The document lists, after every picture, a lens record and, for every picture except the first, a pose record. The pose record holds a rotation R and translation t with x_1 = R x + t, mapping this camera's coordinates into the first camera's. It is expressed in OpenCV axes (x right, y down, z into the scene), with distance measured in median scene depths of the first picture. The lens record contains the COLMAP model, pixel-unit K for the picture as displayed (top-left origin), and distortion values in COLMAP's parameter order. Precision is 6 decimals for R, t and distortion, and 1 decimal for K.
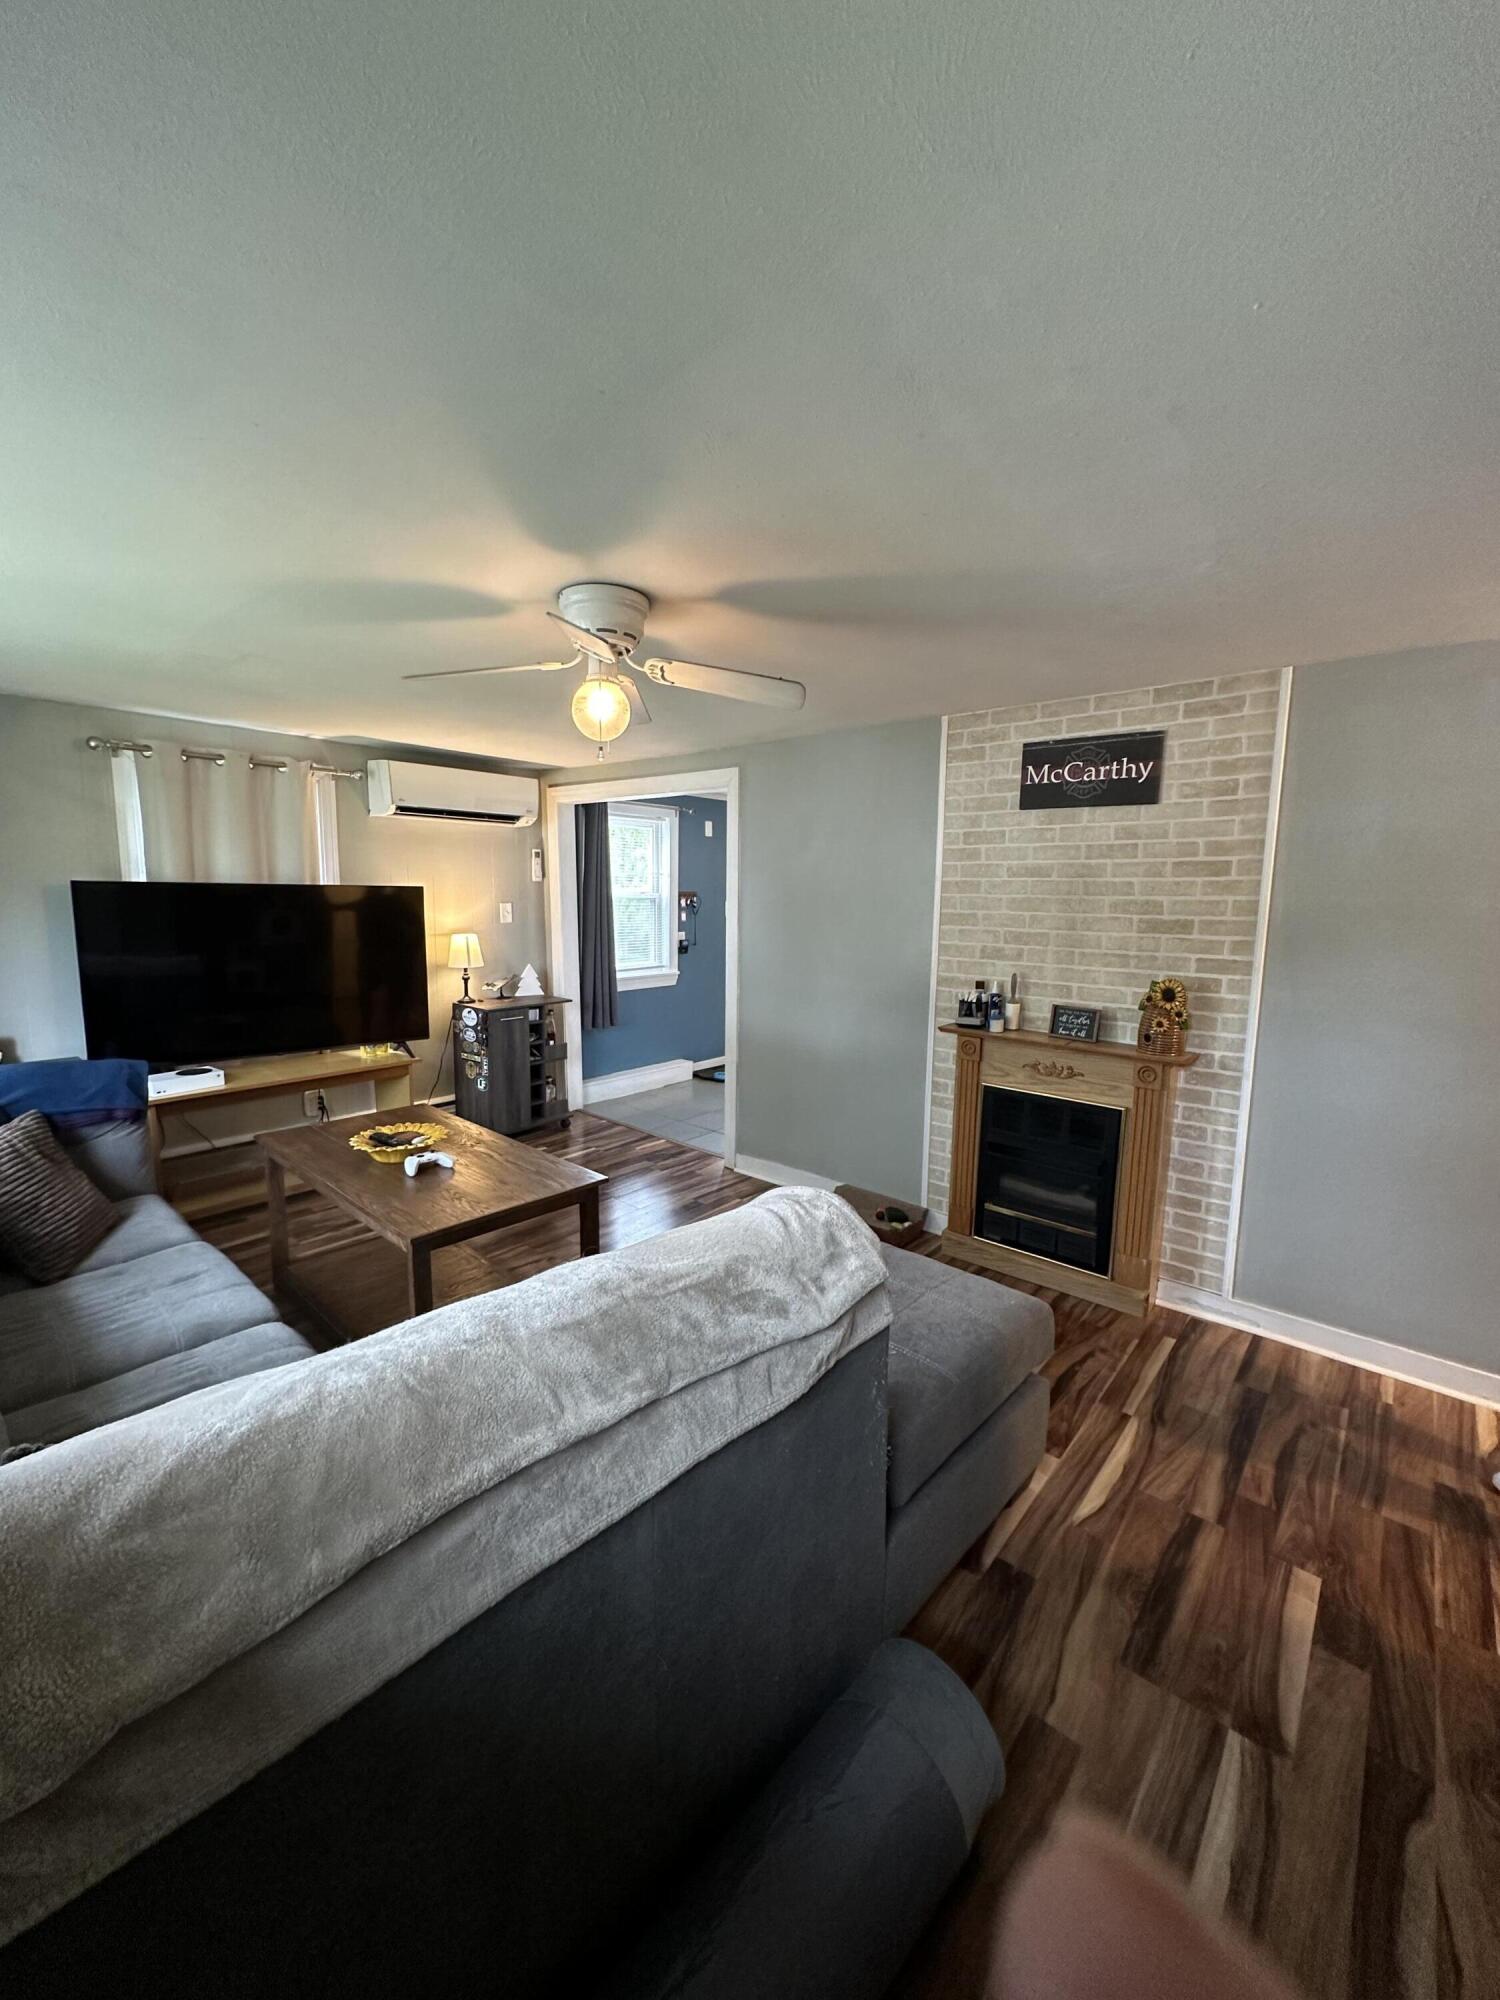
lens RADIAL K [[796.9, 0, 756.8], [0, 796.9, 989.1], [0, 0, 1]] dist [-0.009681, 0.000328]
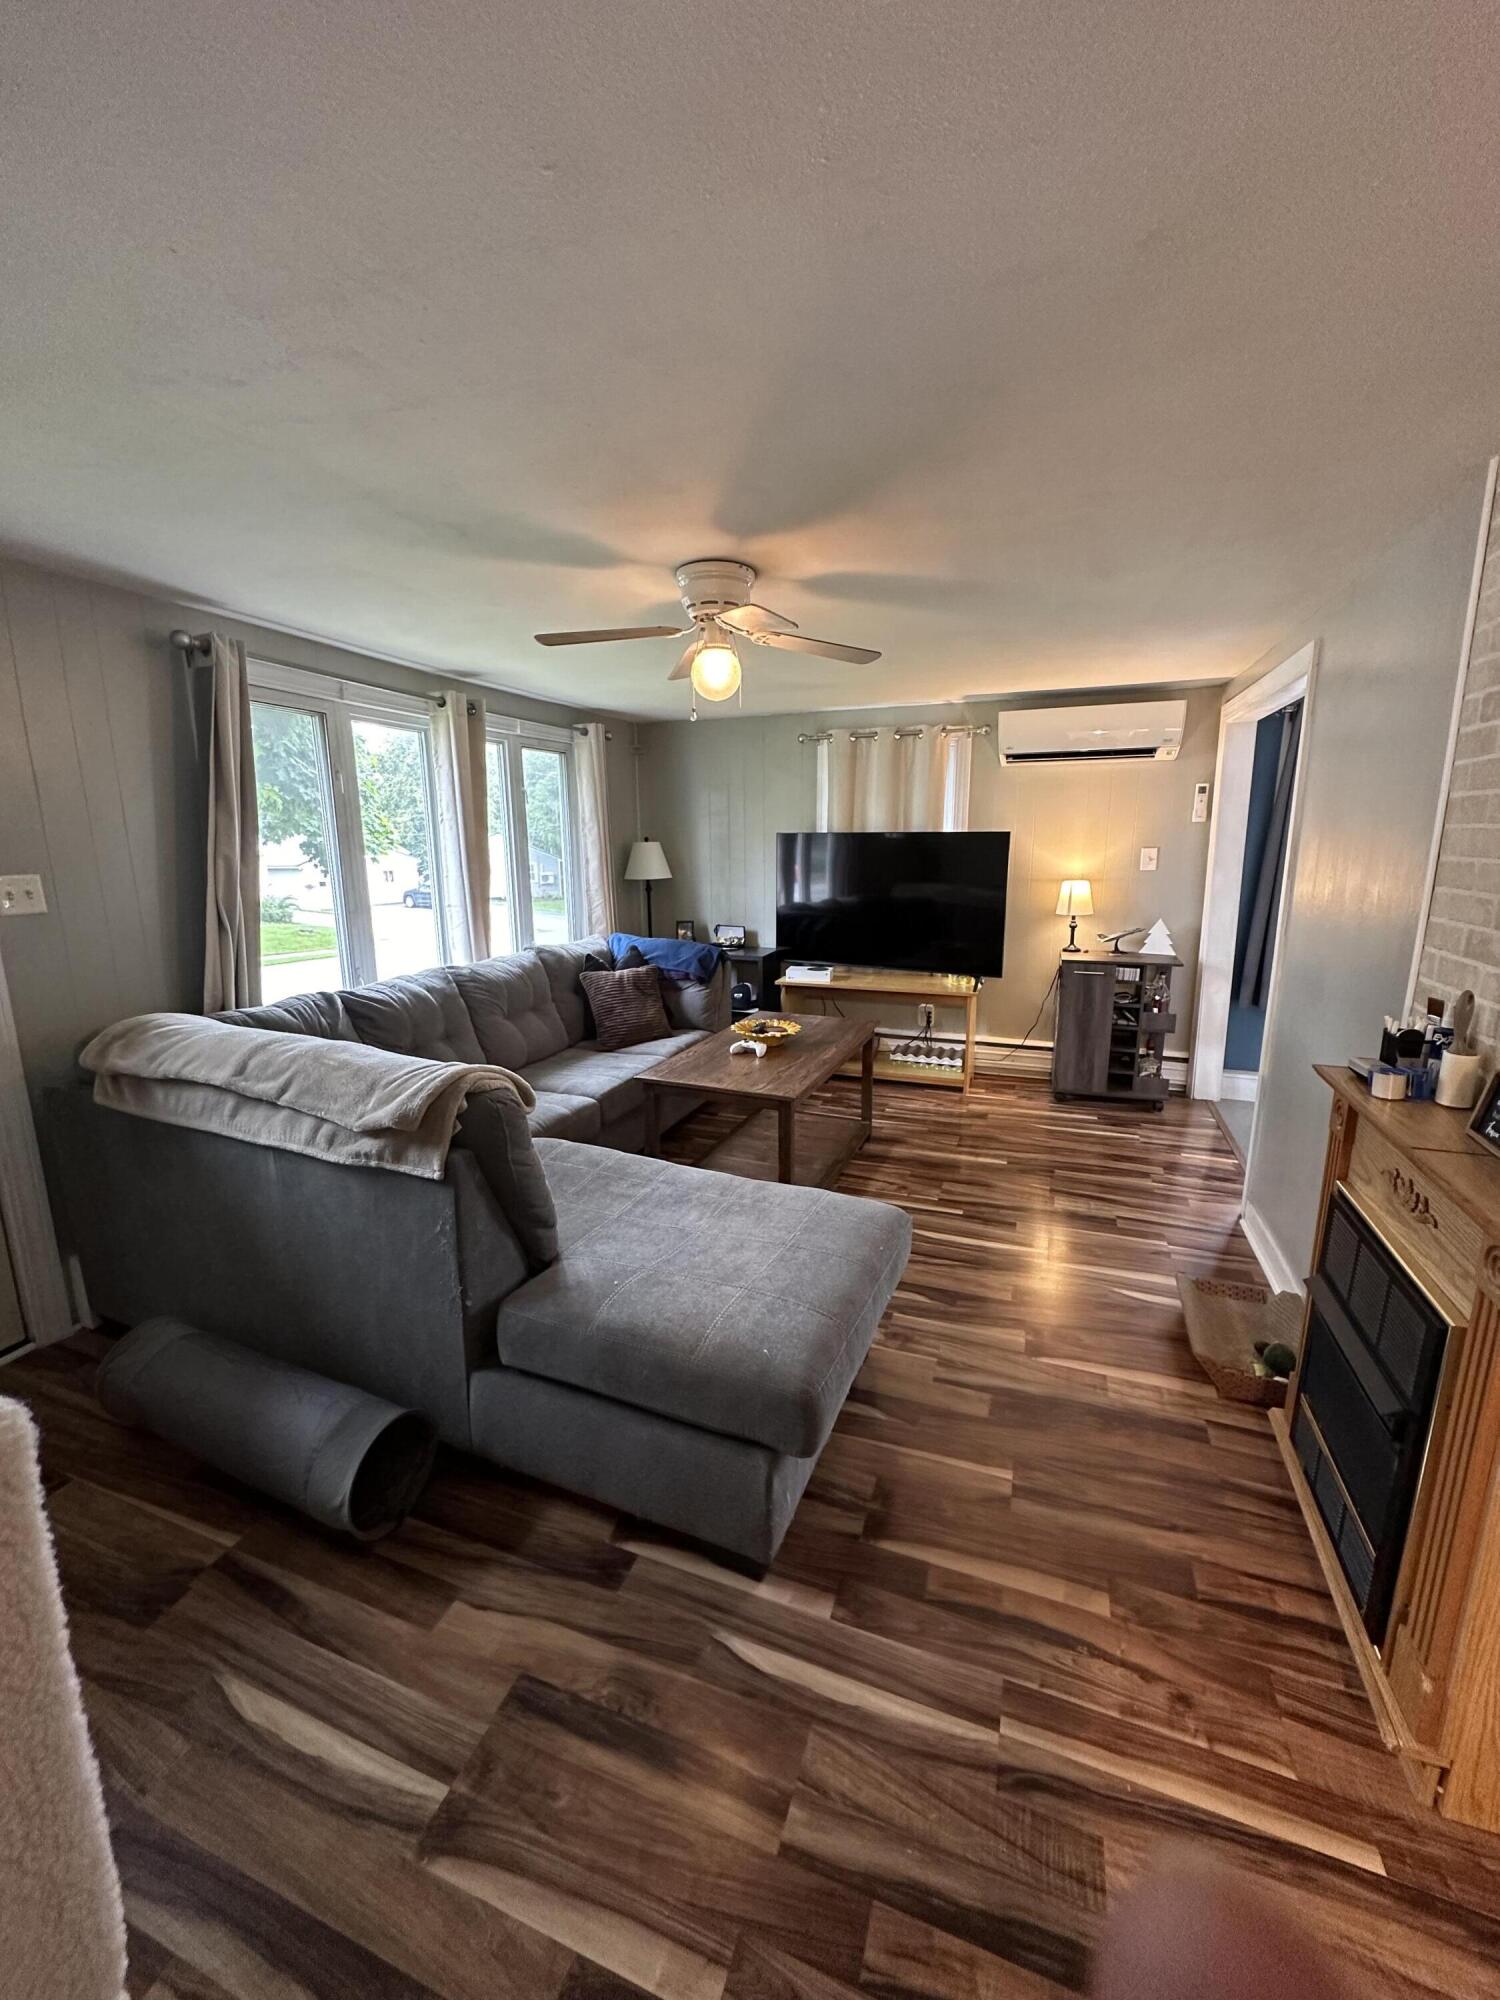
lens RADIAL K [[798.0, 0, 739.8], [0, 798.0, 995.5], [0, 0, 1]] dist [-0.010084, 0.000290]
pose [[0.326773, 0.168141, -0.930026, 0.732183], [-0.103116, 0.984516, 0.141762, -0.046571], [0.939461, 0.049577, 0.339051, 0.512563]]
